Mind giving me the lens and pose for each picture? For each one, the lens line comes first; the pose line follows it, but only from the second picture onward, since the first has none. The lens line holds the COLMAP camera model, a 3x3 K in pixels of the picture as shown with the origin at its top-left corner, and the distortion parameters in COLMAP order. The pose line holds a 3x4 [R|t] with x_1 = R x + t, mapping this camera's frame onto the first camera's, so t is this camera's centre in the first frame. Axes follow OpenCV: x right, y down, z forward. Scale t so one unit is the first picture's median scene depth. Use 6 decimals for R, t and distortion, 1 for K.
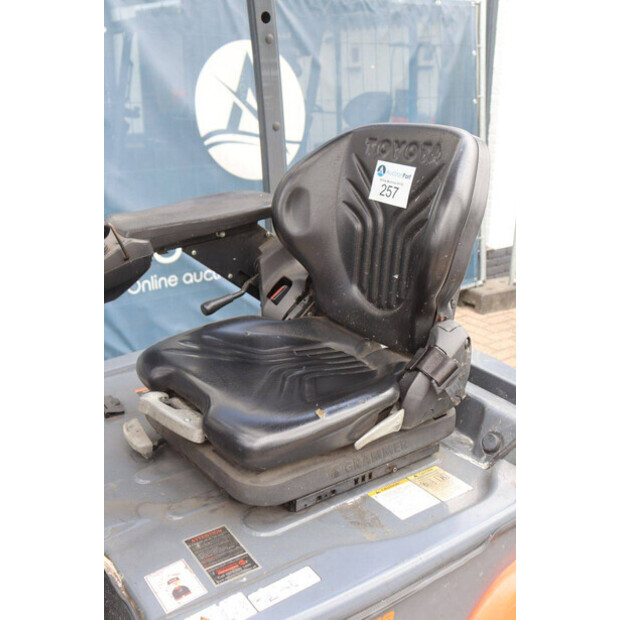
lens RADIAL K [[721.2, 0, 303.6], [0, 721.2, 303.5], [0, 0, 1]] dist [-0.001837, -0.011489]
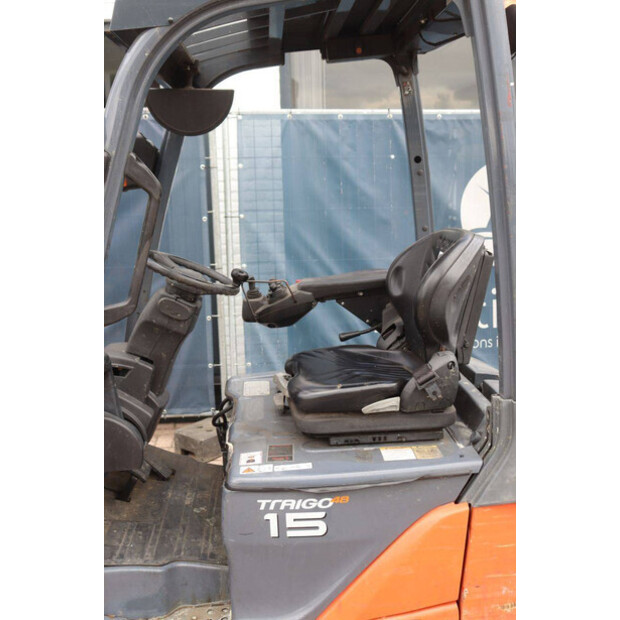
lens RADIAL K [[721.2, 0, 303.6], [0, 721.2, 303.5], [0, 0, 1]] dist [-0.001837, -0.011489]
pose [[0.854520, 0.071925, -0.514414, 0.625944], [-0.136836, 0.986554, -0.089367, 0.089063], [0.501069, 0.146756, 0.852873, -0.444064]]
